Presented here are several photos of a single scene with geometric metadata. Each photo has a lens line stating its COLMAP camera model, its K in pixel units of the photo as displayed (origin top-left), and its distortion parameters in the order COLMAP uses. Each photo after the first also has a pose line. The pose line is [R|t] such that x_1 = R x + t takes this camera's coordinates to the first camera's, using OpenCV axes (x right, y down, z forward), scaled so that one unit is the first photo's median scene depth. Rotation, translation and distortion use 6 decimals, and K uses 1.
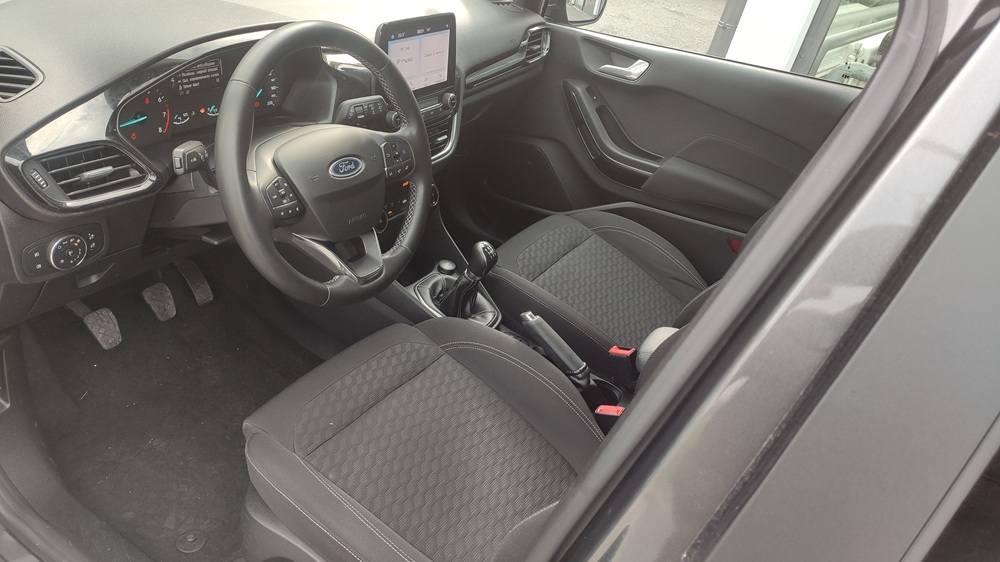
lens RADIAL K [[764.3, 0, 516.6], [0, 764.3, 288.2], [0, 0, 1]] dist [0.073232, -0.107511]
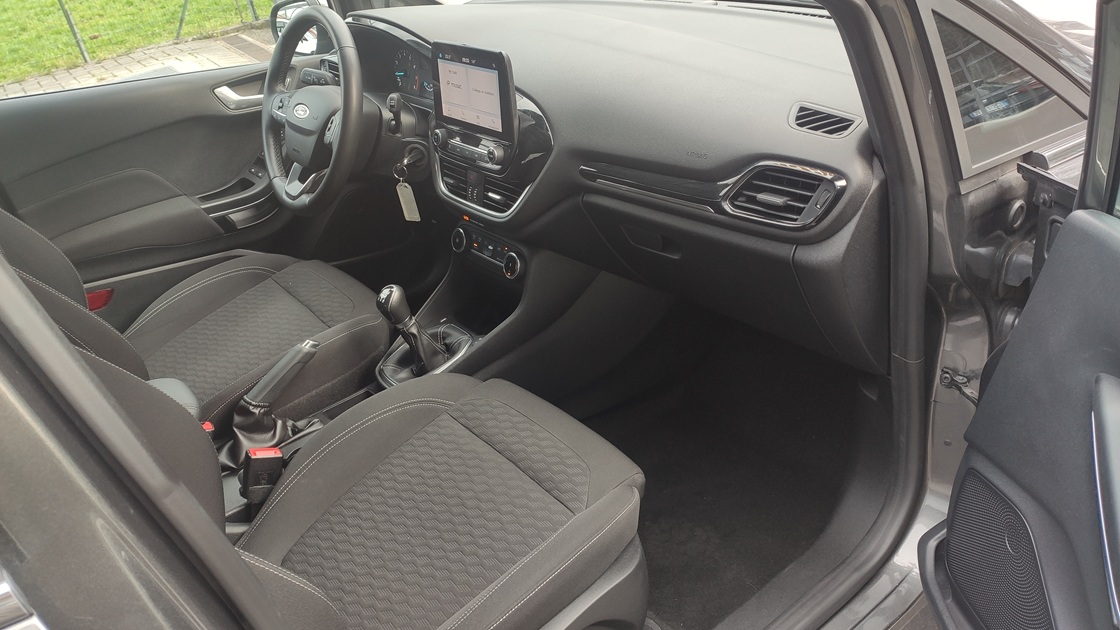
lens RADIAL K [[856.0, 0, 561.5], [0, 856.0, 308.9], [0, 0, 1]] dist [0.073232, -0.107511]
pose [[-0.371107, 0.309618, -0.875452, 0.780544], [-0.458413, 0.758802, 0.462685, -0.602895], [0.807550, 0.573024, -0.139664, 1.332630]]
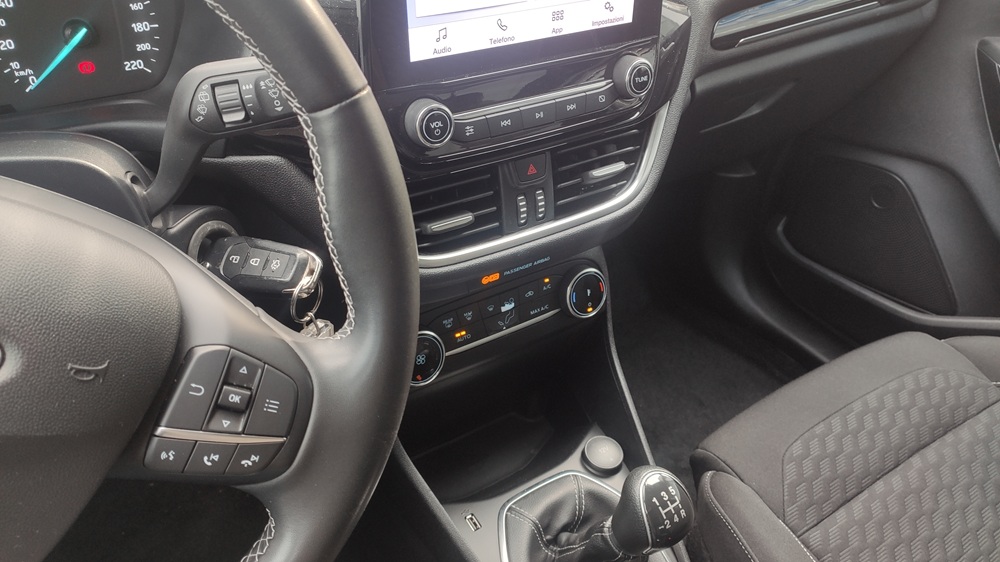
lens RADIAL K [[764.3, 0, 508.1], [0, 764.3, 280.2], [0, 0, 1]] dist [0.073232, -0.107511]
pose [[0.894478, 0.151486, -0.420667, 0.033534], [-0.139965, 0.988437, 0.058333, -0.163589], [0.424639, 0.006701, 0.905338, 0.652857]]
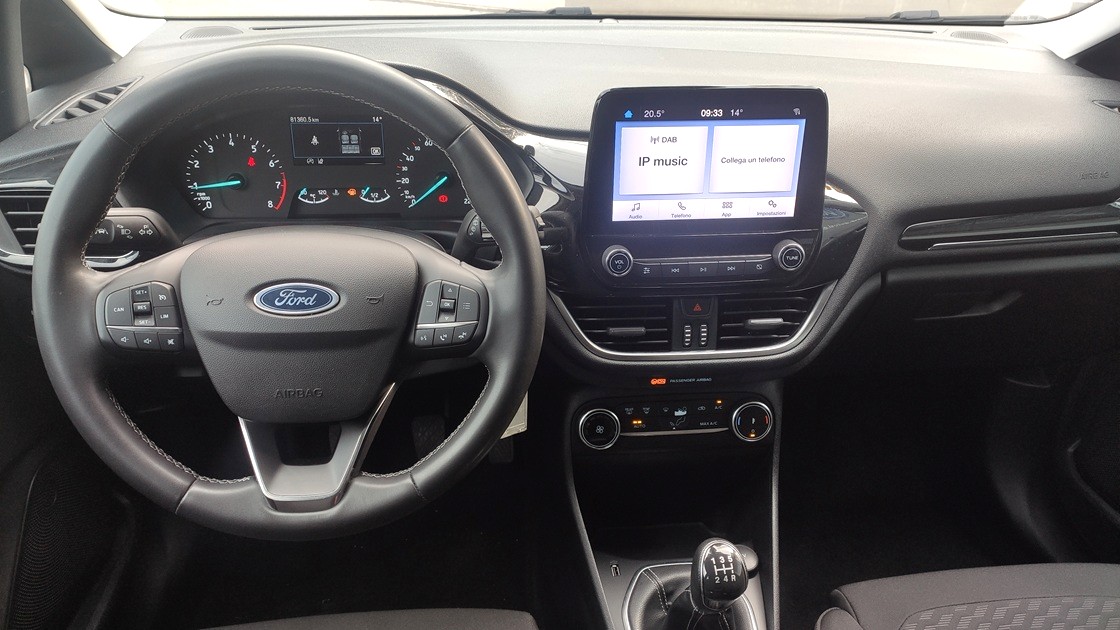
lens RADIAL K [[856.0, 0, 561.3], [0, 856.0, 312.7], [0, 0, 1]] dist [0.073232, -0.107511]
pose [[0.597432, 0.222477, -0.770441, 0.280307], [-0.349234, 0.937035, -0.000228, -0.161254], [0.721880, 0.269200, 0.637512, 0.558081]]
